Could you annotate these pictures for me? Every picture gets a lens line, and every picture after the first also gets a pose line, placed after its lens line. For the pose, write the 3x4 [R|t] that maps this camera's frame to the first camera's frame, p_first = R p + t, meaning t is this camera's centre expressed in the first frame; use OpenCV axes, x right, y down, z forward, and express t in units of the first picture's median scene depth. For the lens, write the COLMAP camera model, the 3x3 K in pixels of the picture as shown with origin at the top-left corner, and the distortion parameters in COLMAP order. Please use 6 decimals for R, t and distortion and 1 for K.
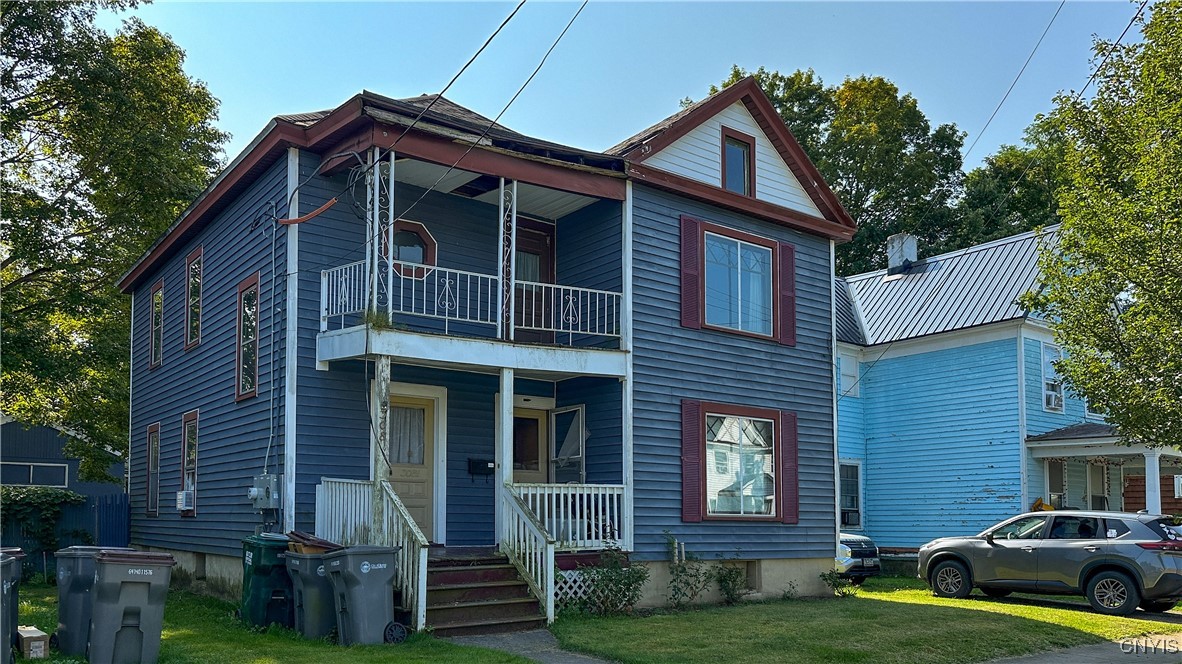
lens RADIAL K [[879.1, 0, 590.9], [0, 879.1, 327.7], [0, 0, 1]] dist [0.002299, -0.001110]
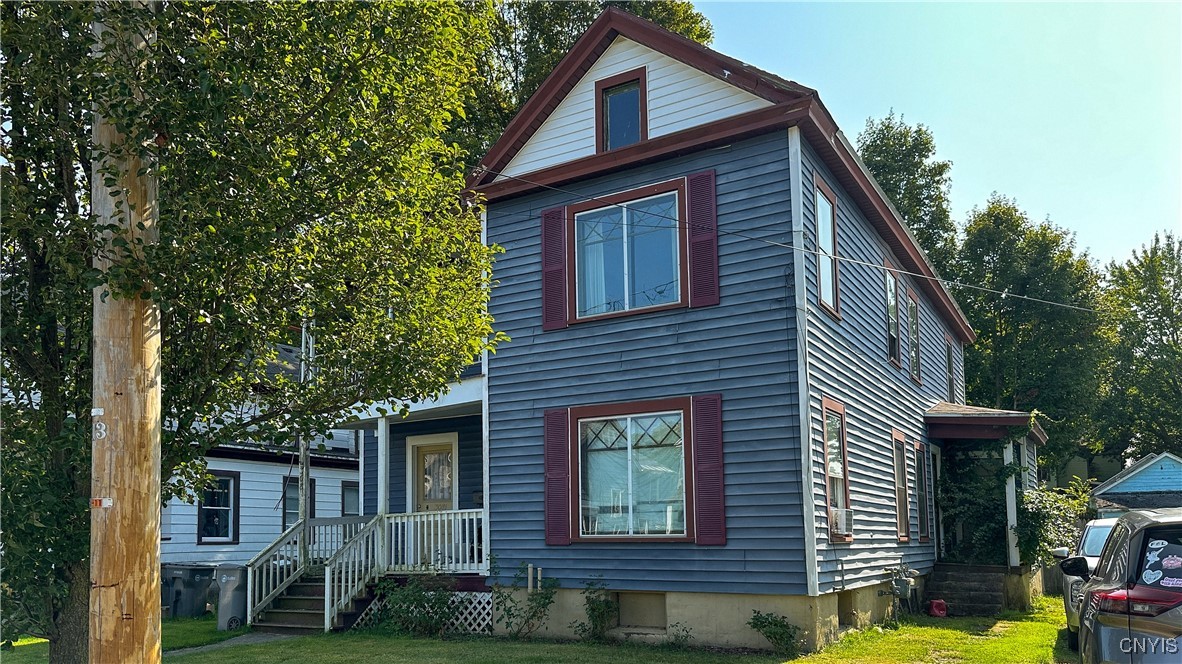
lens RADIAL K [[879.1, 0, 590.7], [0, 879.1, 336.3], [0, 0, 1]] dist [0.002299, -0.001110]
pose [[0.374993, -0.219294, -0.900717, 0.963703], [0.209430, 0.966539, -0.148128, 0.152175], [0.903061, -0.133090, 0.408372, 0.678889]]
